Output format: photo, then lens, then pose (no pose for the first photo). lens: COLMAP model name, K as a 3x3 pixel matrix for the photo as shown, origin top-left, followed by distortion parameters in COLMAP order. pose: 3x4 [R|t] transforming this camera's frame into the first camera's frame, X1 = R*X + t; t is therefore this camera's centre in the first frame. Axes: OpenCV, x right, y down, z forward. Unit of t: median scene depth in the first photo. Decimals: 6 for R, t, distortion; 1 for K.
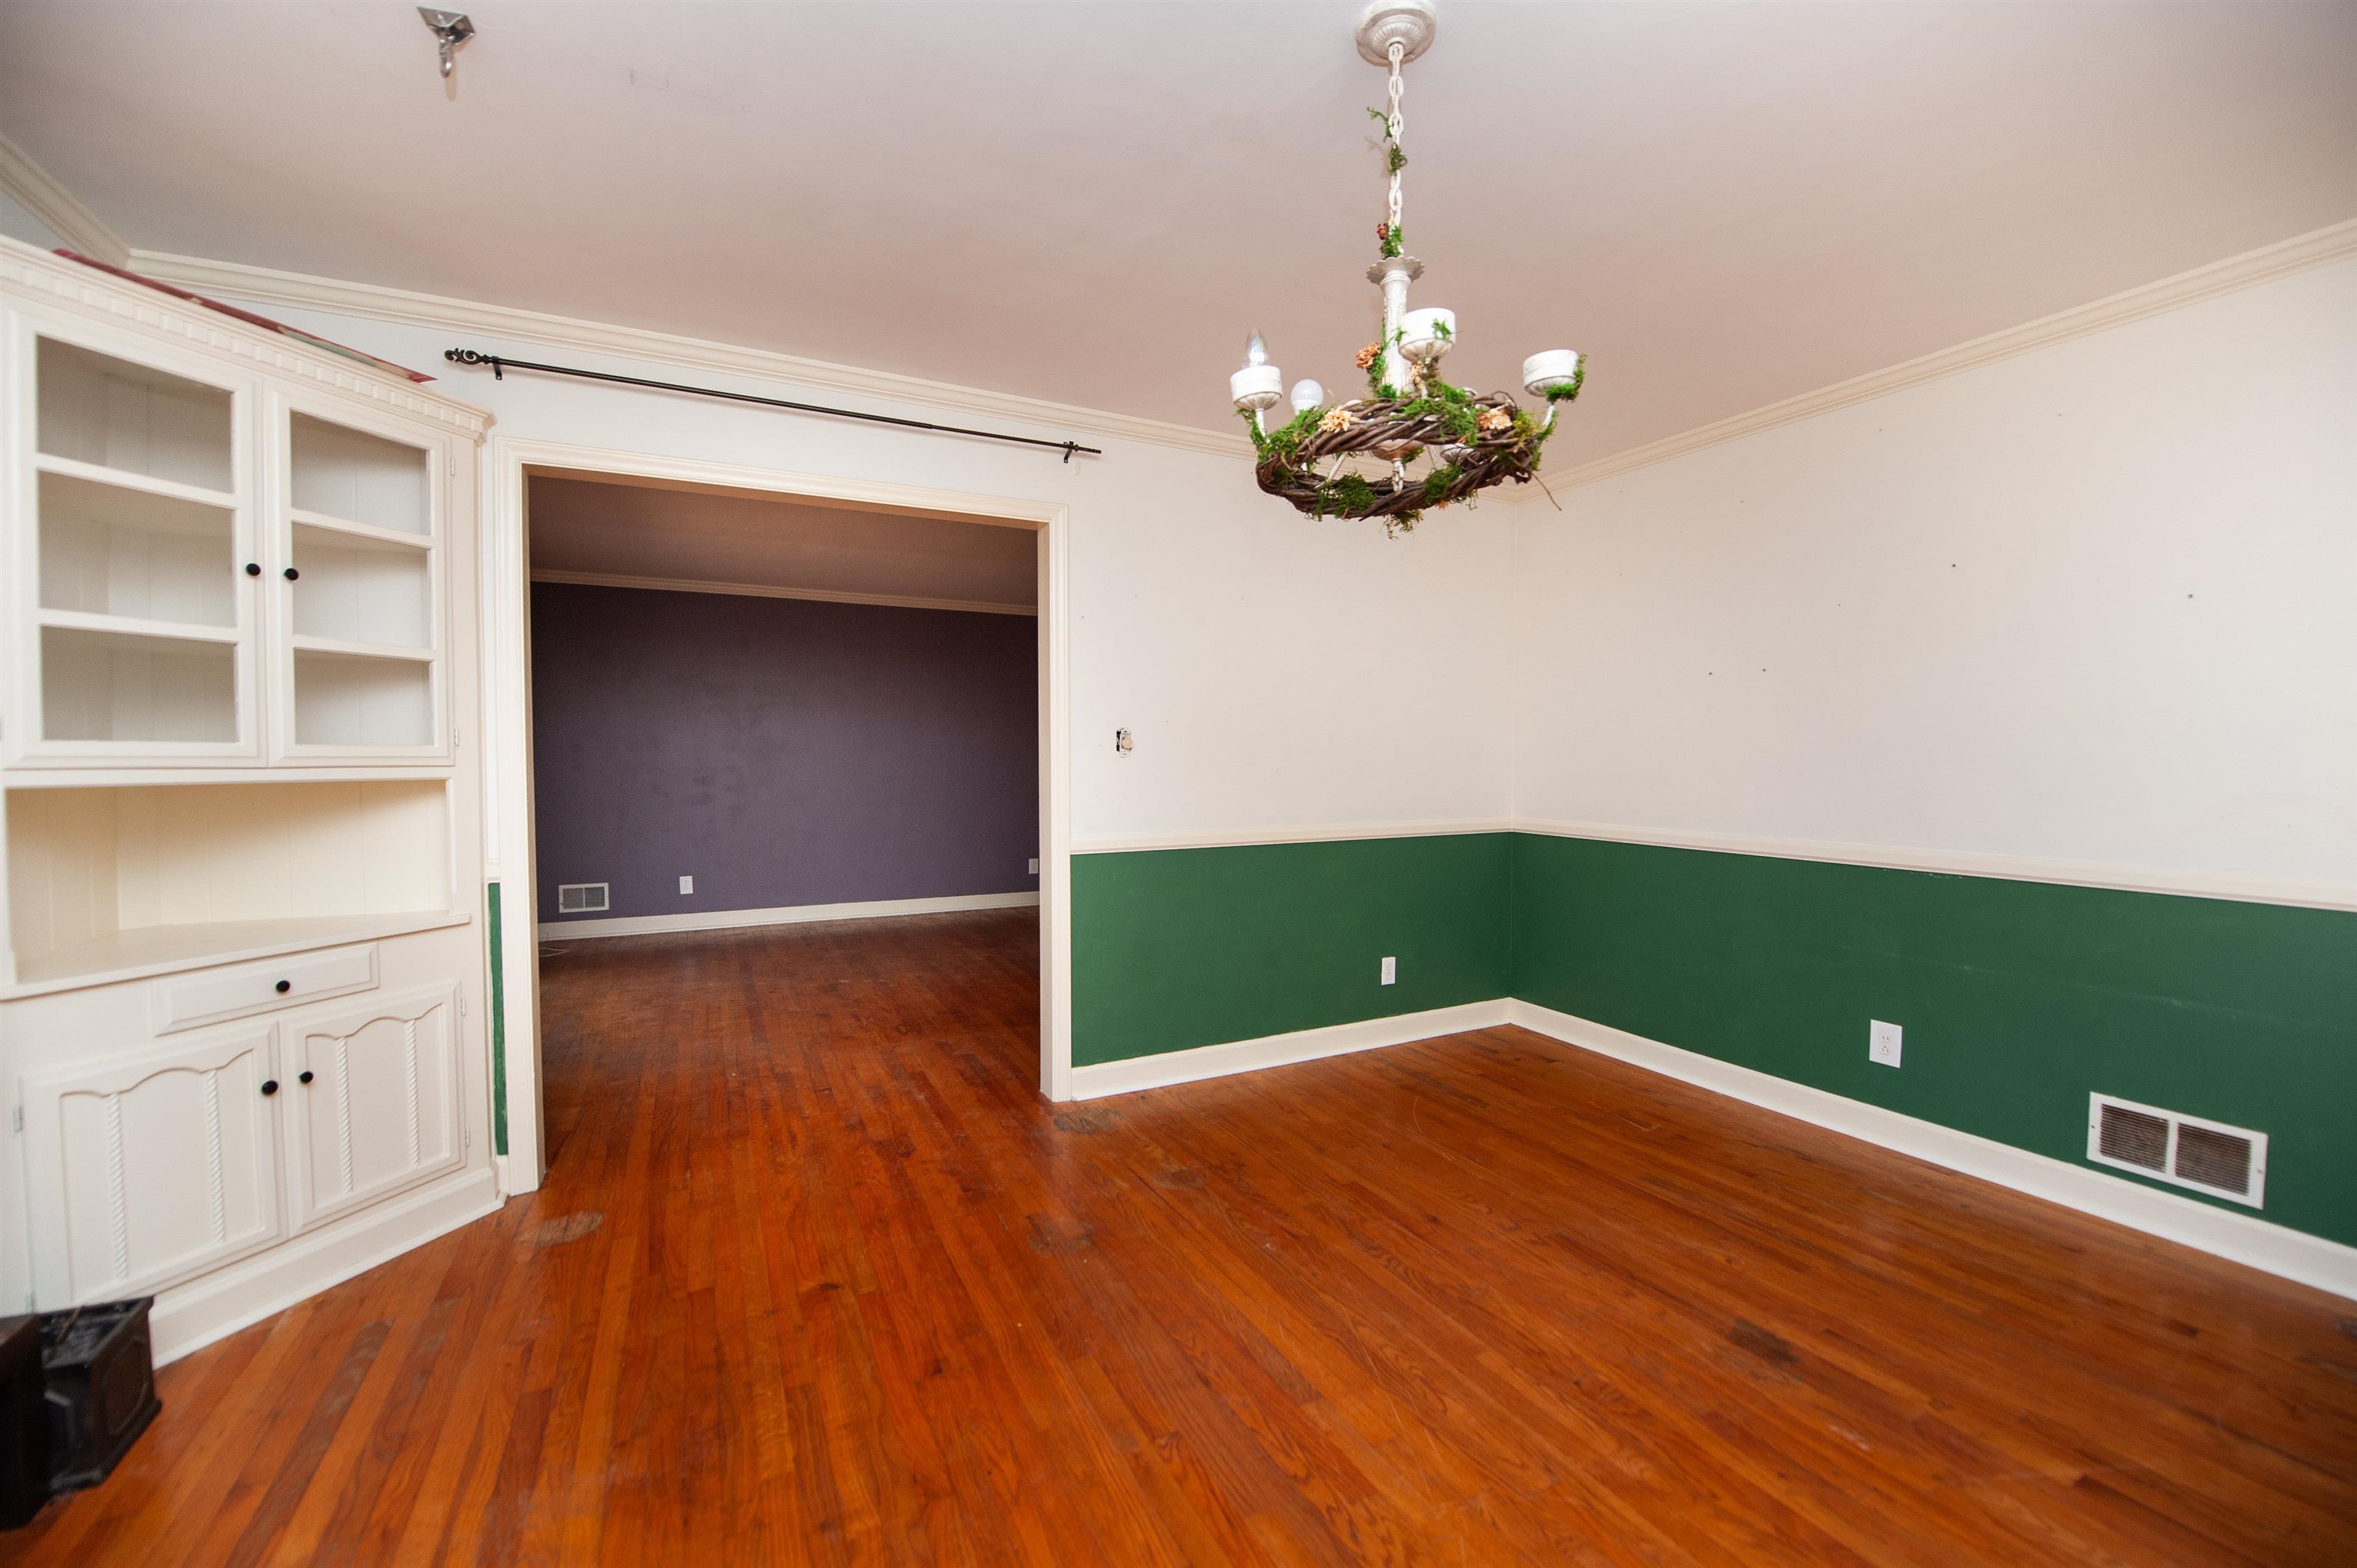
lens RADIAL K [[951.3, 0, 1185.3], [0, 951.3, 787.1], [0, 0, 1]] dist [-0.012630, -0.004712]
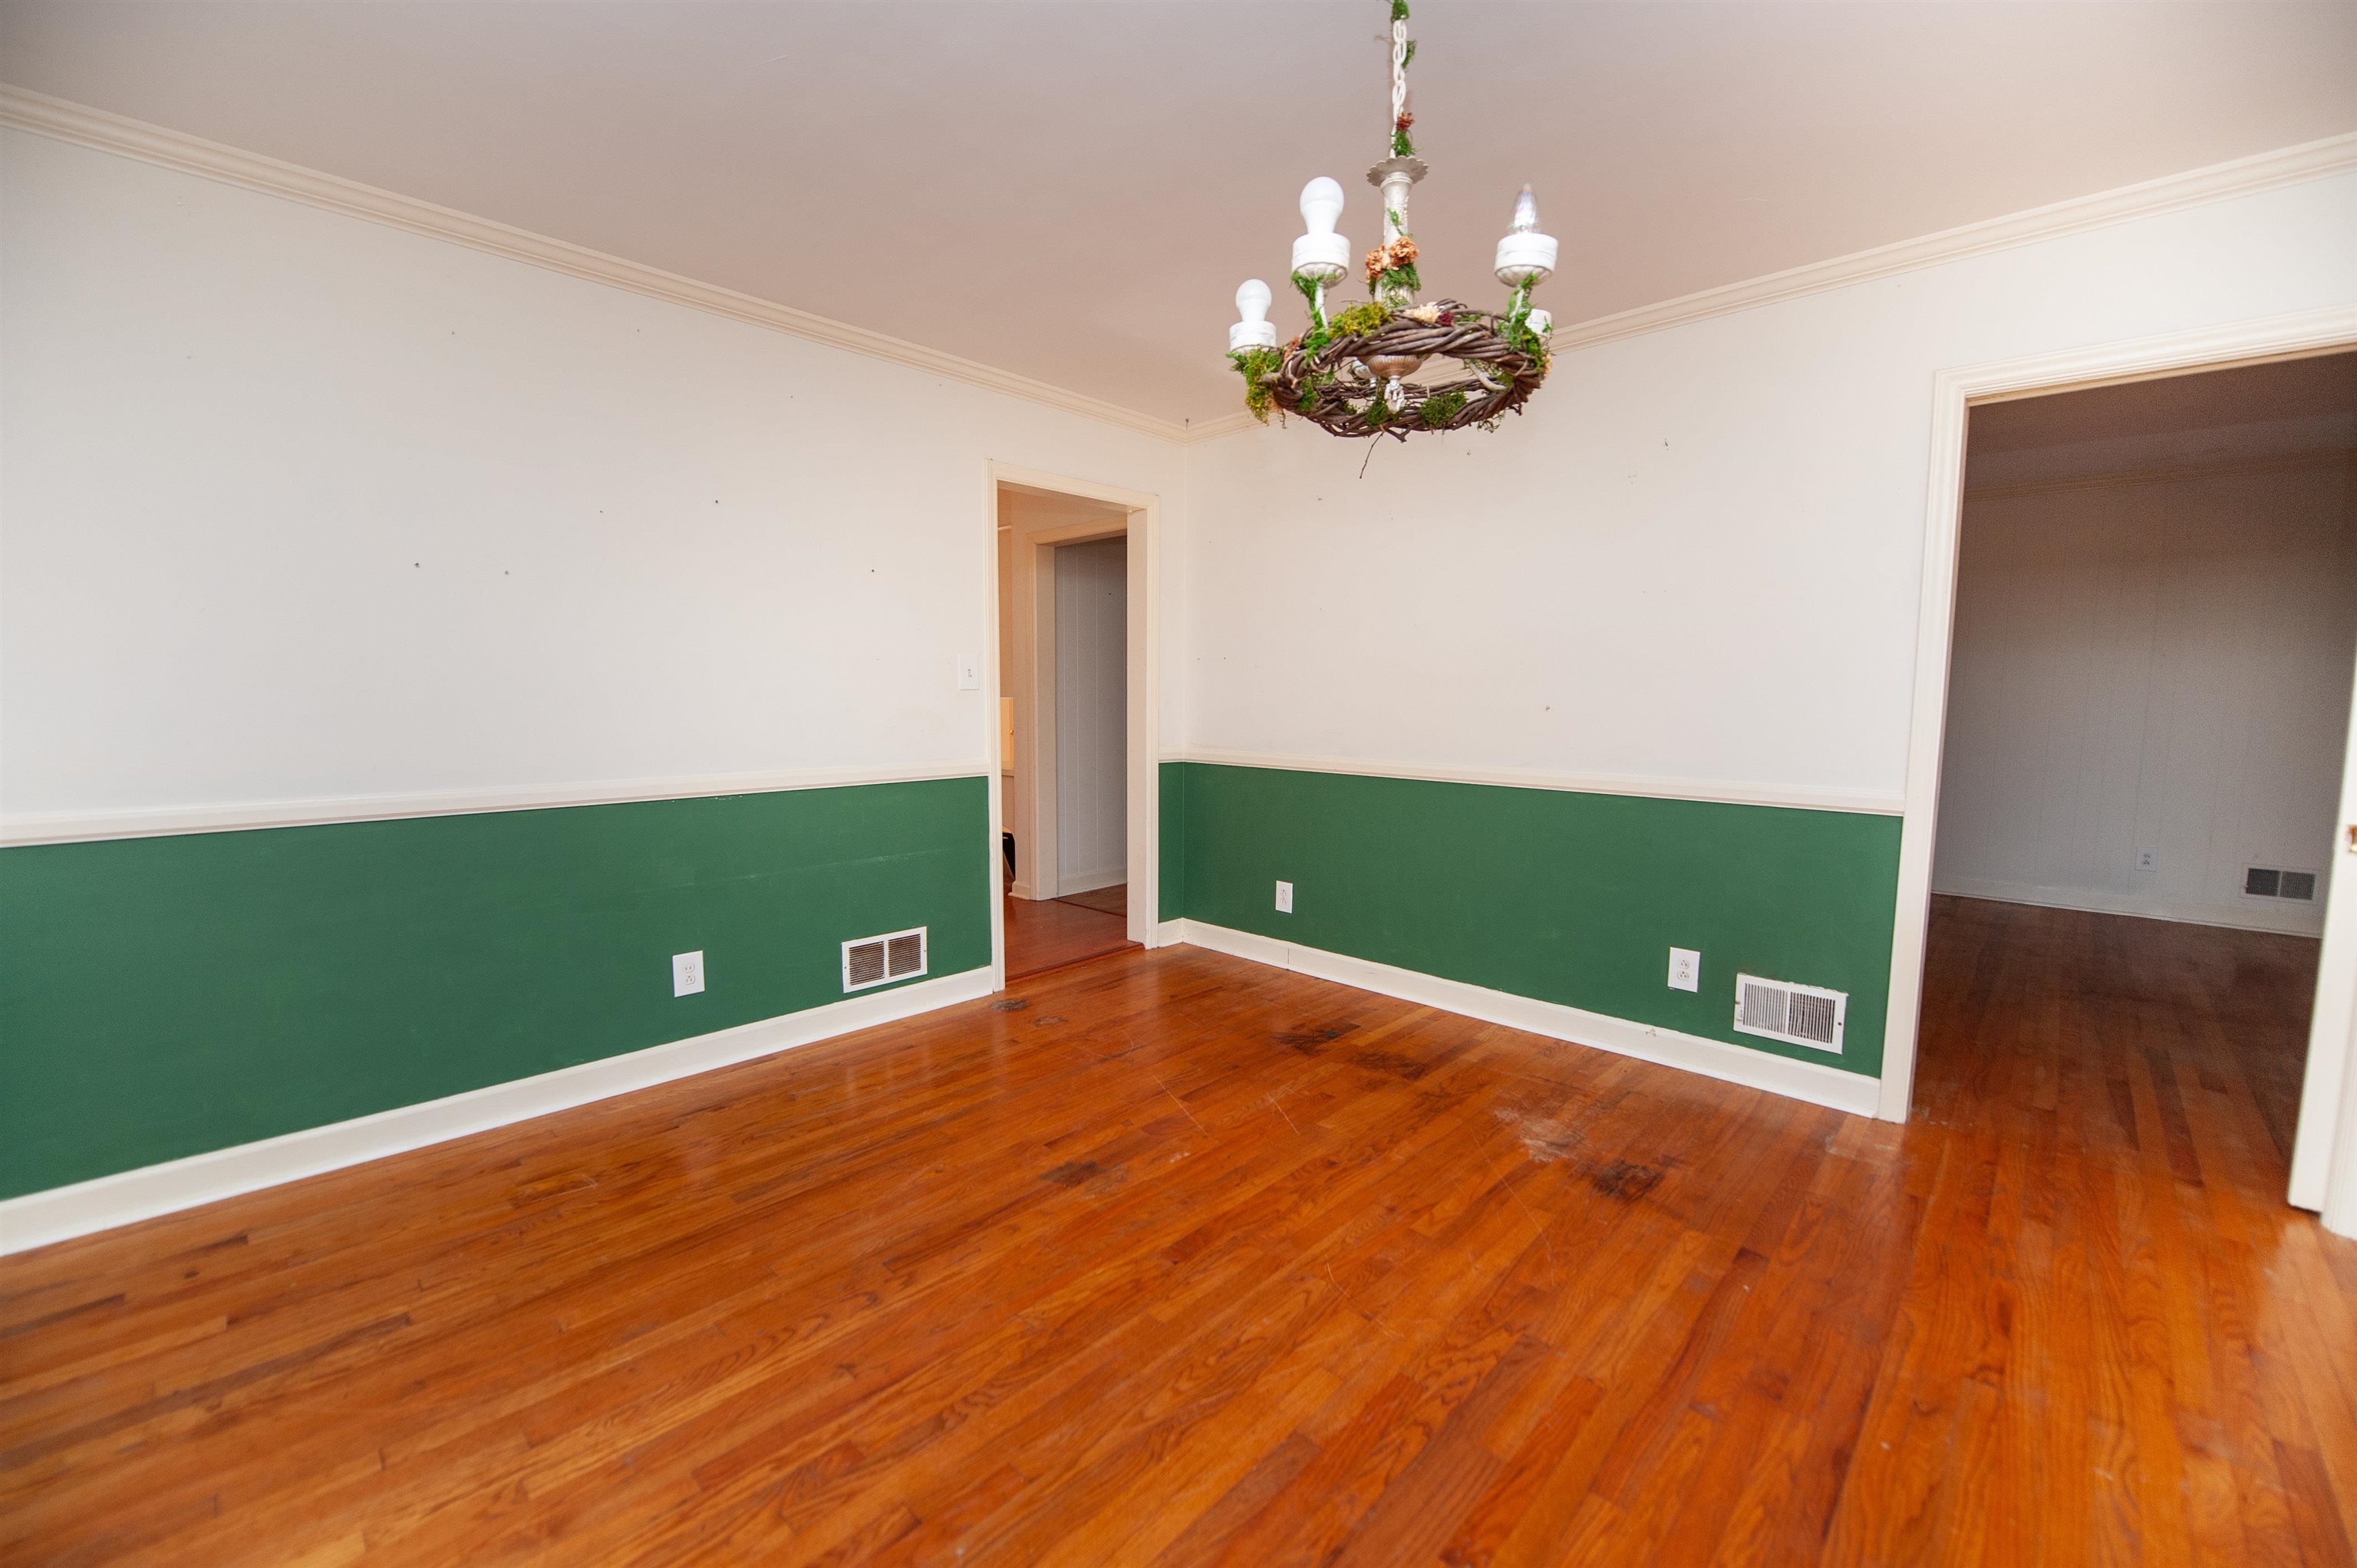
lens RADIAL K [[951.3, 0, 1185.3], [0, 951.3, 787.1], [0, 0, 1]] dist [-0.012630, -0.004712]
pose [[-0.342268, -0.095112, 0.934776, -0.480158], [0.023196, 0.993705, 0.109601, -0.026885], [-0.939316, 0.059196, -0.337908, 1.143833]]
